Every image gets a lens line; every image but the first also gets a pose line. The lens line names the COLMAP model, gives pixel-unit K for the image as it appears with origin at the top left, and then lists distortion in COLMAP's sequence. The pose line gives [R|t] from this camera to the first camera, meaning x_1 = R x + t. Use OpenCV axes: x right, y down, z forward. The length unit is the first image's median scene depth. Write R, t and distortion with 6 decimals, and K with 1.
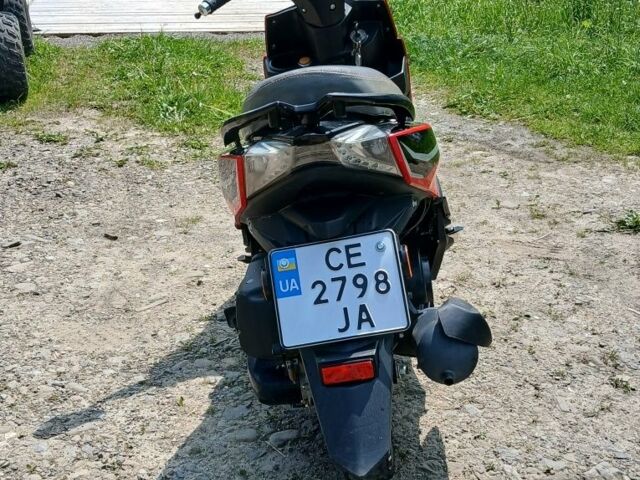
lens RADIAL K [[882.5, 0, 325.9], [0, 882.5, 240.4], [0, 0, 1]] dist [0.128451, -0.084803]
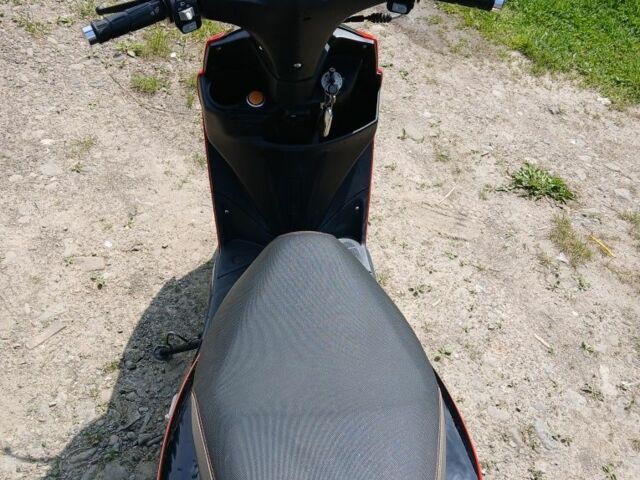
lens RADIAL K [[663.1, 0, 317.6], [0, 663.1, 237.9], [0, 0, 1]] dist [0.143944, -0.379880]
pose [[0.973853, 0.048110, 0.222025, -0.113228], [-0.136858, 0.904314, 0.404334, -0.402264], [-0.181328, -0.424148, 0.887254, 0.526424]]
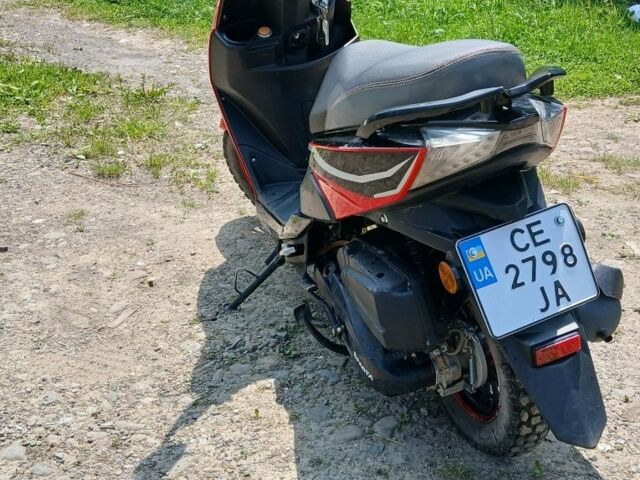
lens RADIAL K [[882.5, 0, 325.9], [0, 882.5, 240.4], [0, 0, 1]] dist [0.128451, -0.084803]
pose [[0.919960, -0.158010, 0.358757, -0.406430], [0.135232, 0.986908, 0.087895, -0.070748], [-0.367949, -0.032344, 0.929283, 0.119991]]
